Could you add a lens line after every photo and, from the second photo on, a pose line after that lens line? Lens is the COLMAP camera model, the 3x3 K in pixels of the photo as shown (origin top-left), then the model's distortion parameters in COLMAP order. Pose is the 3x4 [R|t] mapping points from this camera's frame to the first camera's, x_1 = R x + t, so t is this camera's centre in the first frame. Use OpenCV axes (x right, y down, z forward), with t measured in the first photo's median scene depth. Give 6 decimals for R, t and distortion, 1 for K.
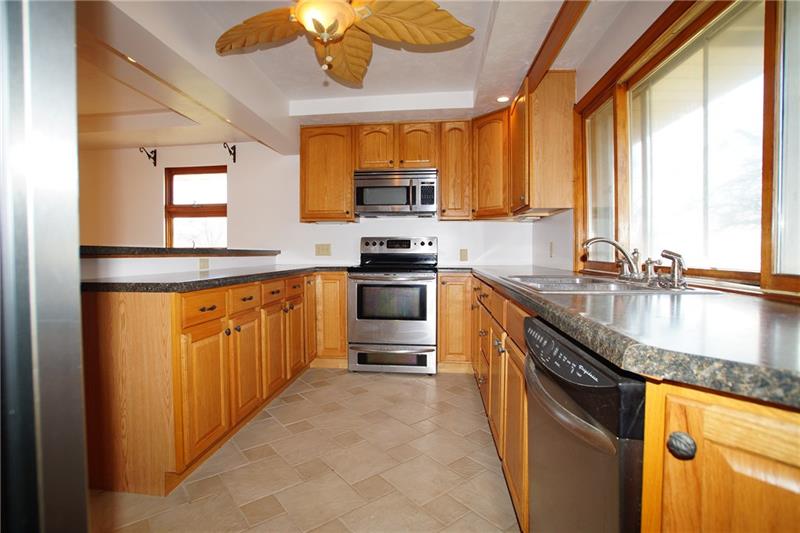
lens RADIAL K [[386.4, 0, 387.2], [0, 386.4, 261.6], [0, 0, 1]] dist [-0.037755, 0.005081]
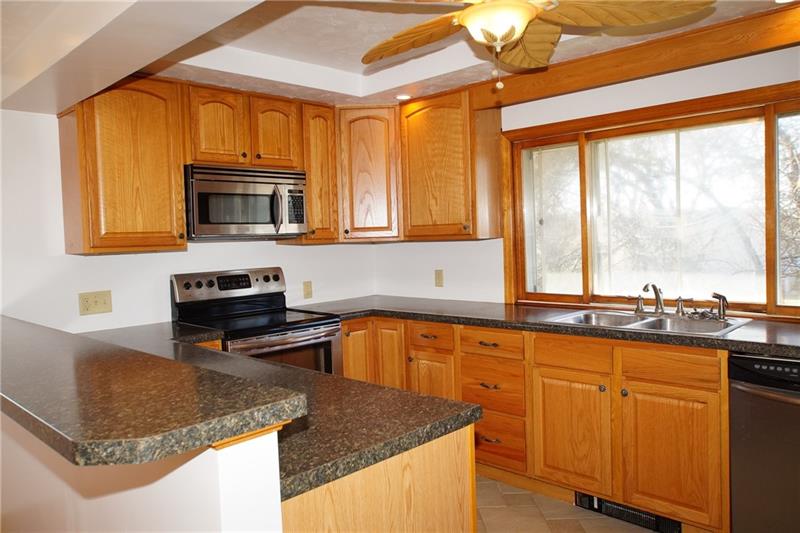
lens RADIAL K [[600.5, 0, 392.4], [0, 600.5, 263.9], [0, 0, 1]] dist [-0.029197, -0.004587]
pose [[0.595871, -0.057328, 0.801031, -0.640902], [0.053008, 0.998081, 0.031998, -0.099435], [-0.801329, 0.023394, 0.597767, 0.228115]]
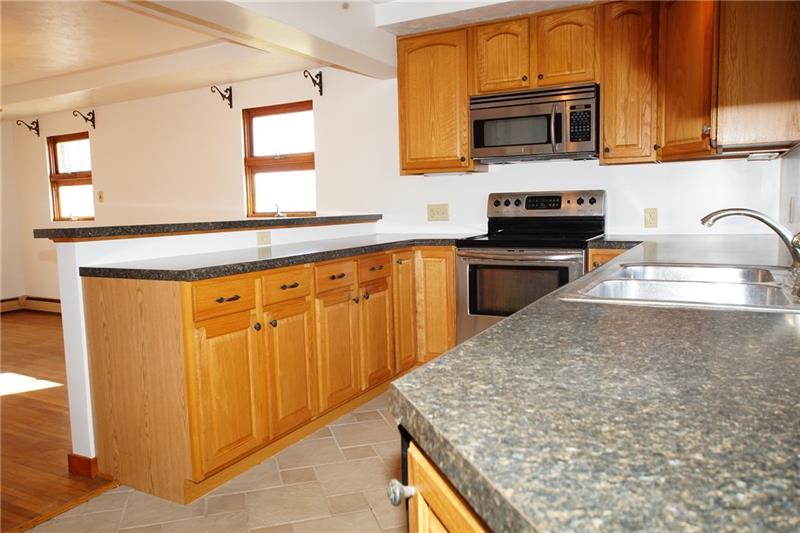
lens RADIAL K [[600.5, 0, 396.2], [0, 600.5, 263.8], [0, 0, 1]] dist [-0.029197, -0.004587]
pose [[0.931634, 0.012918, -0.363168, 0.179557], [0.015793, 0.996984, 0.075978, -0.025035], [0.363055, -0.076519, 0.928621, -0.044111]]
